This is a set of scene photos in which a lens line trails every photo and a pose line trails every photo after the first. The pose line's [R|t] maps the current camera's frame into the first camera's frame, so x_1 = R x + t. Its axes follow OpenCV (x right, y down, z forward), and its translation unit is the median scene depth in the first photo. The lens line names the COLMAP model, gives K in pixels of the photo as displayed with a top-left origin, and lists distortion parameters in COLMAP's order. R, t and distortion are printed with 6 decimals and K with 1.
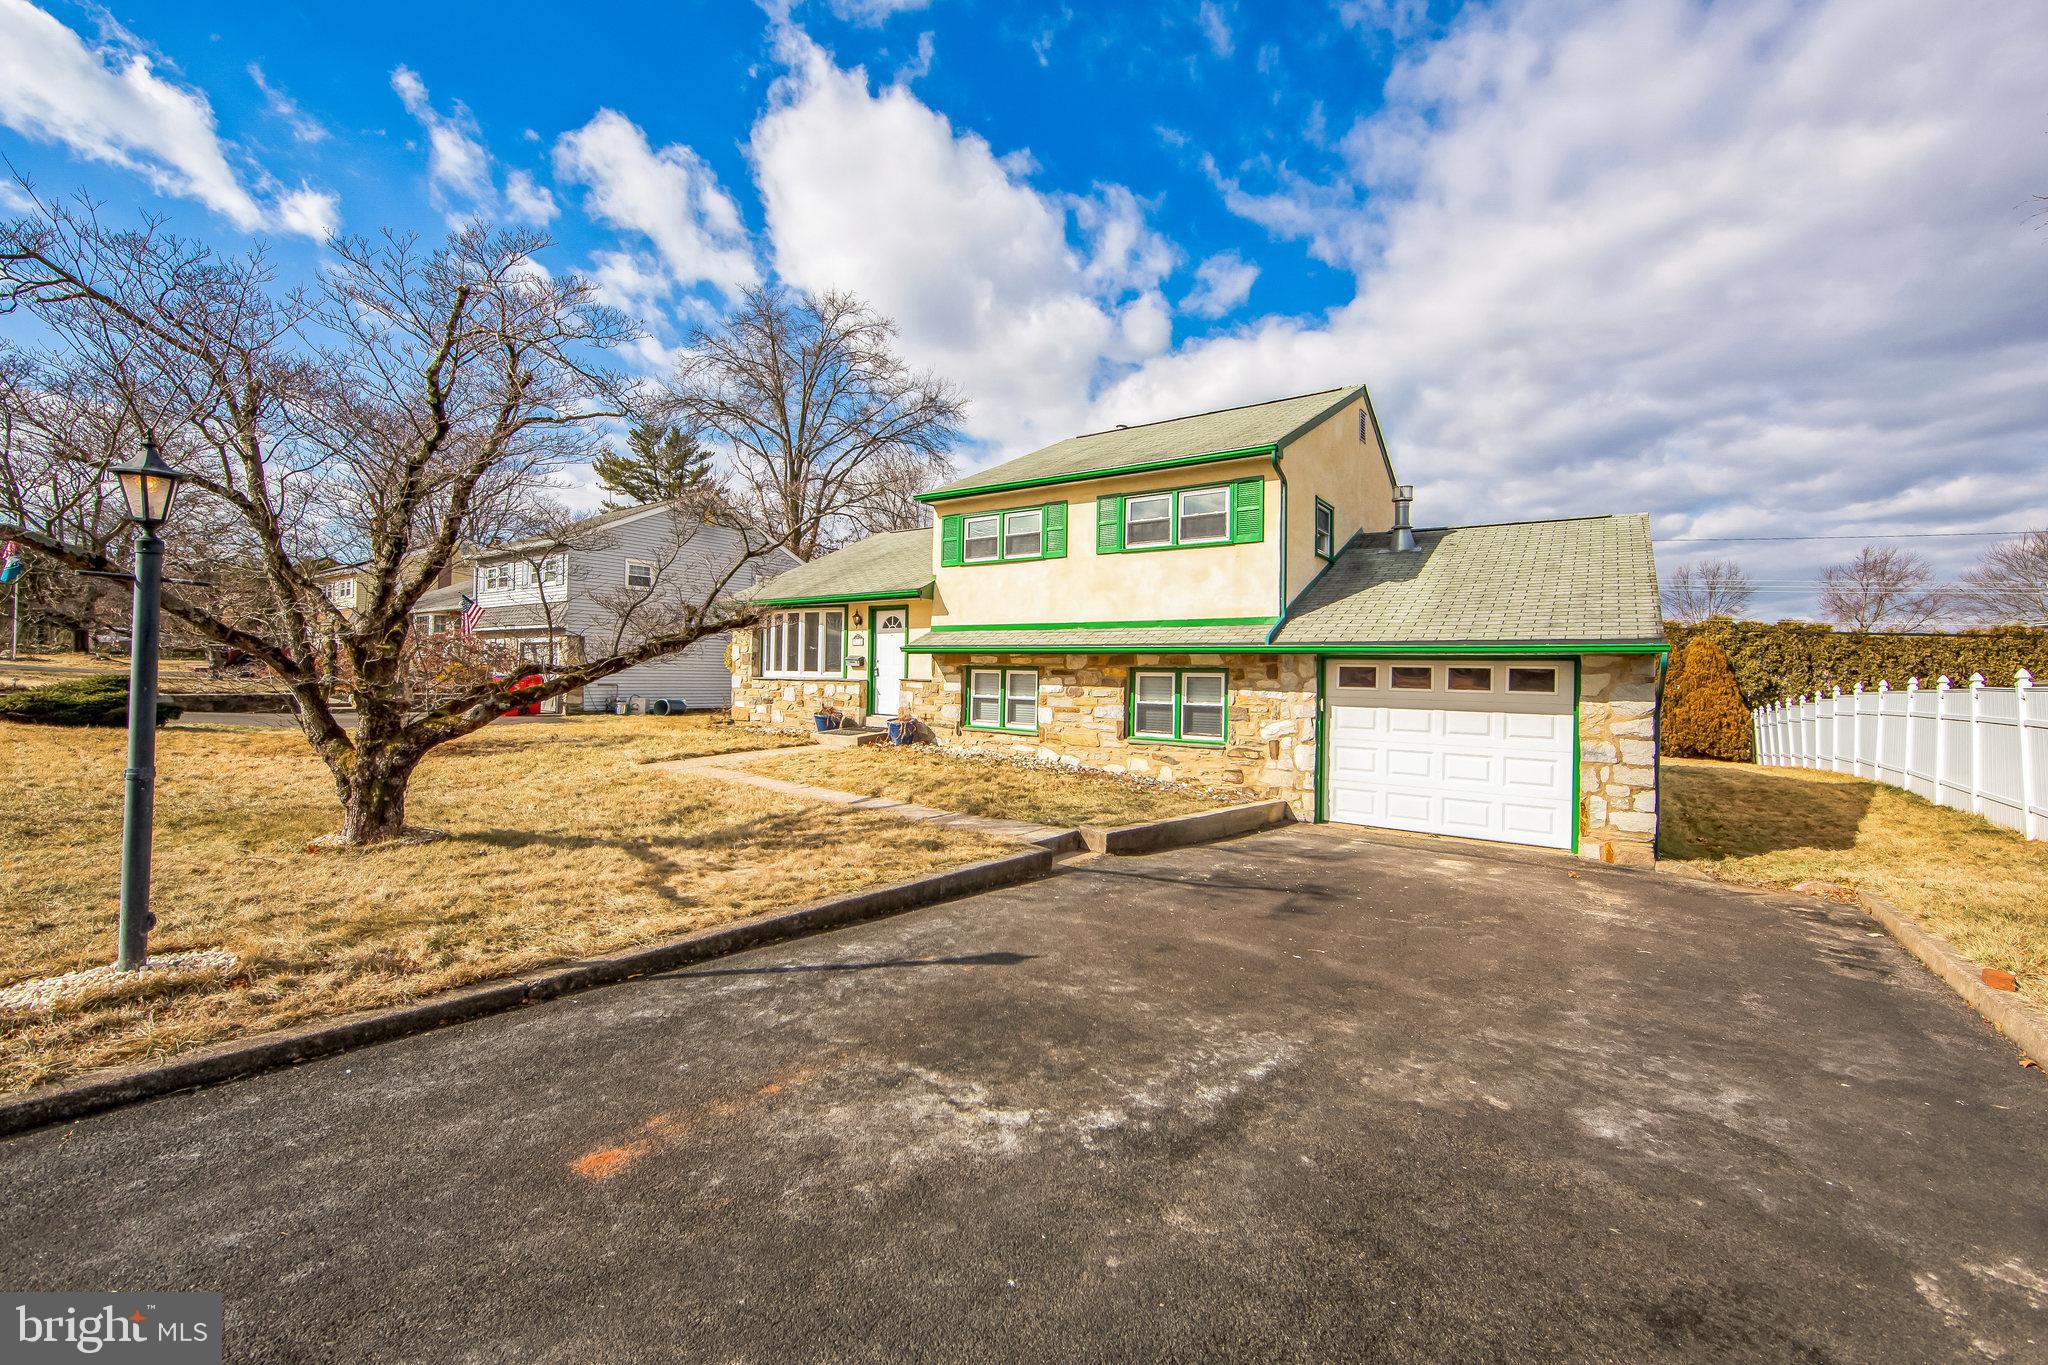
lens RADIAL K [[802.0, 0, 1016.8], [0, 802.0, 686.4], [0, 0, 1]] dist [-0.001036, -0.000009]
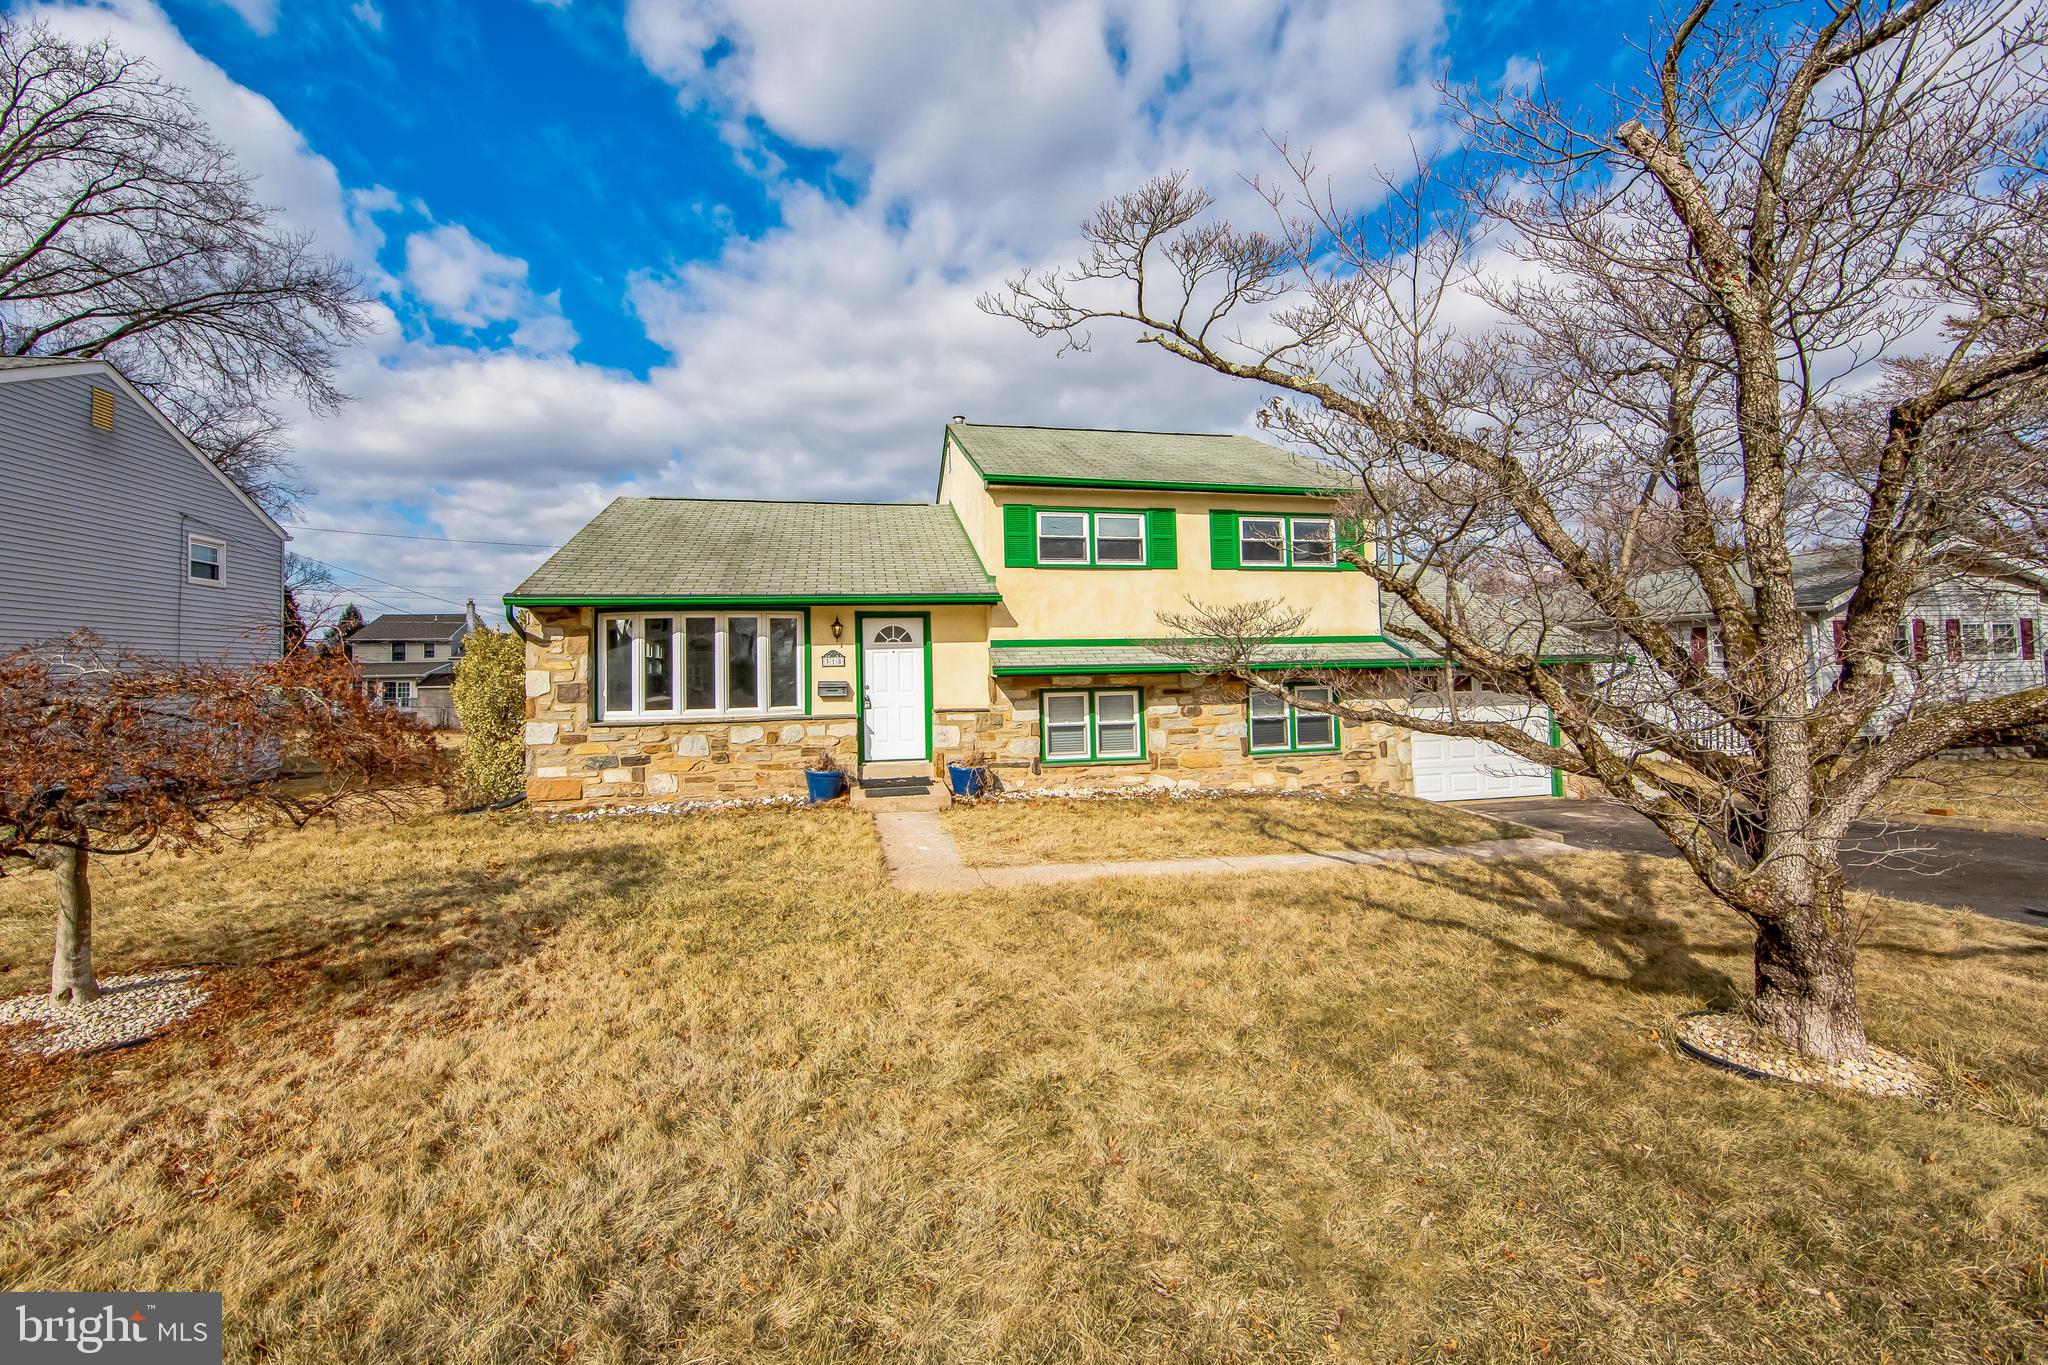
lens RADIAL K [[802.0, 0, 1020.6], [0, 802.0, 673.5], [0, 0, 1]] dist [-0.001036, -0.000009]
pose [[0.672317, -0.012603, 0.740156, -0.640021], [0.051293, 0.998245, -0.029595, -0.016880], [-0.738484, 0.057862, 0.671784, 0.428685]]
